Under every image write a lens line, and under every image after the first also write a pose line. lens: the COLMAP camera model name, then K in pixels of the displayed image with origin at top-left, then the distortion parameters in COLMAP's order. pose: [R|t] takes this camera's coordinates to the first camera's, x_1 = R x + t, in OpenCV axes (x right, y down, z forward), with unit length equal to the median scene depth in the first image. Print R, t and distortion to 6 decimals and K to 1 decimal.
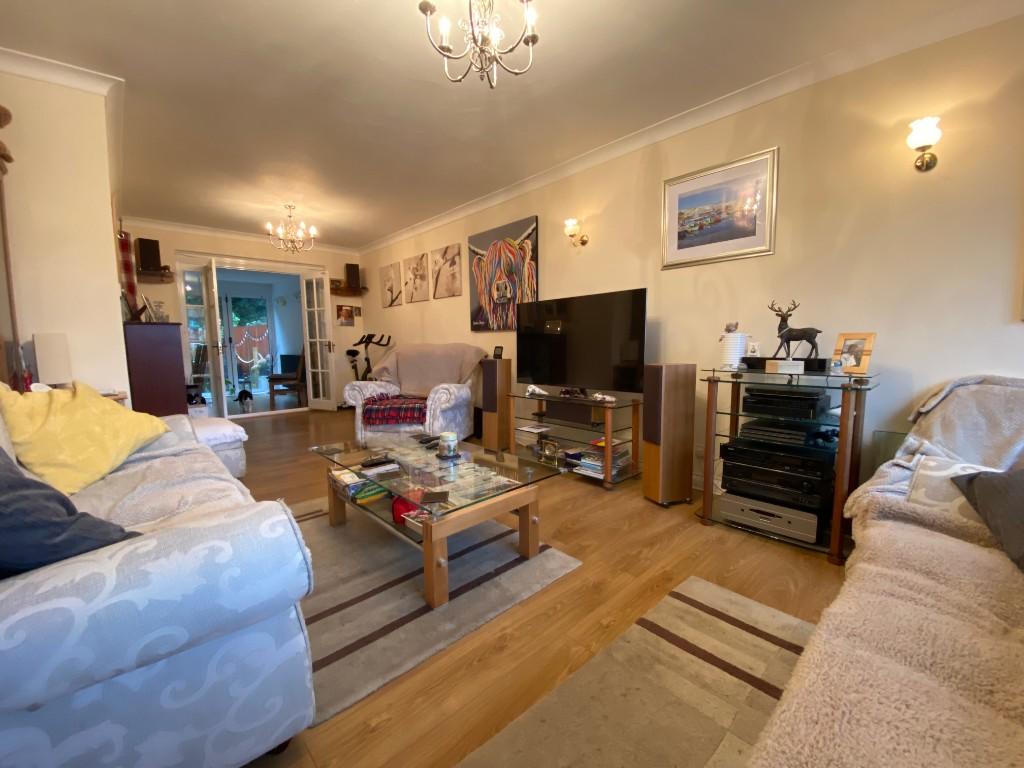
lens RADIAL K [[416.7, 0, 509.3], [0, 416.7, 386.5], [0, 0, 1]] dist [0.017224, -0.018880]
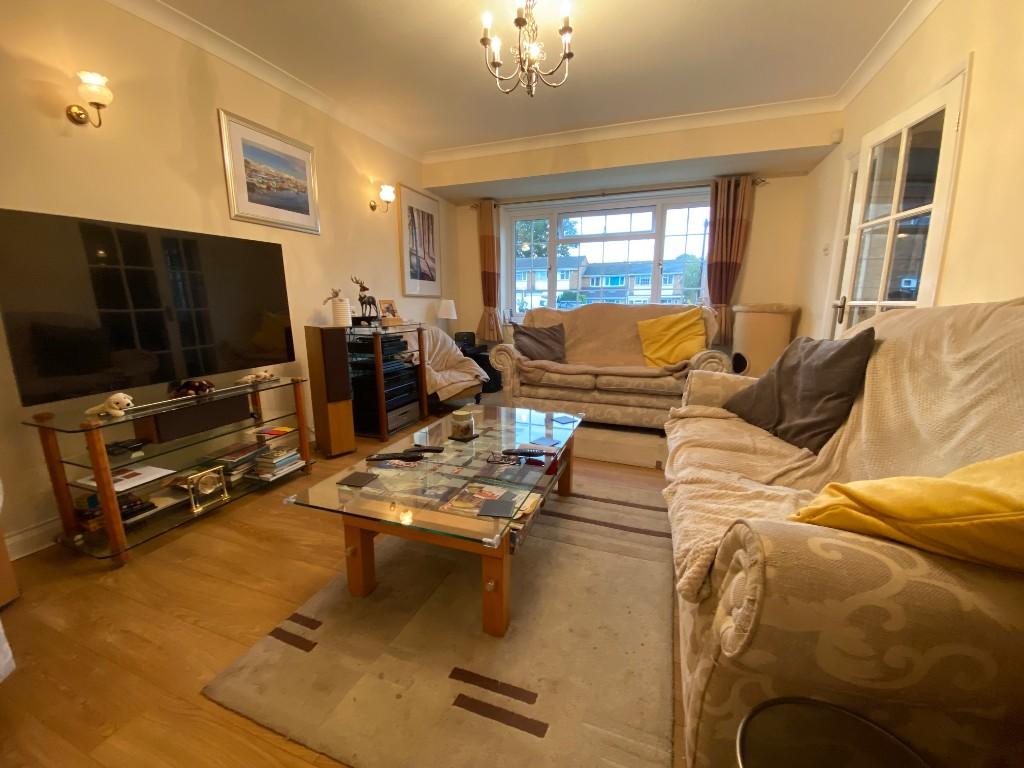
lens RADIAL K [[416.7, 0, 509.3], [0, 416.7, 386.5], [0, 0, 1]] dist [0.017224, -0.018880]
pose [[-0.440945, -0.164524, 0.882326, -0.737374], [0.104483, 0.966963, 0.232521, -0.097296], [-0.891432, 0.194717, -0.409187, 0.987057]]
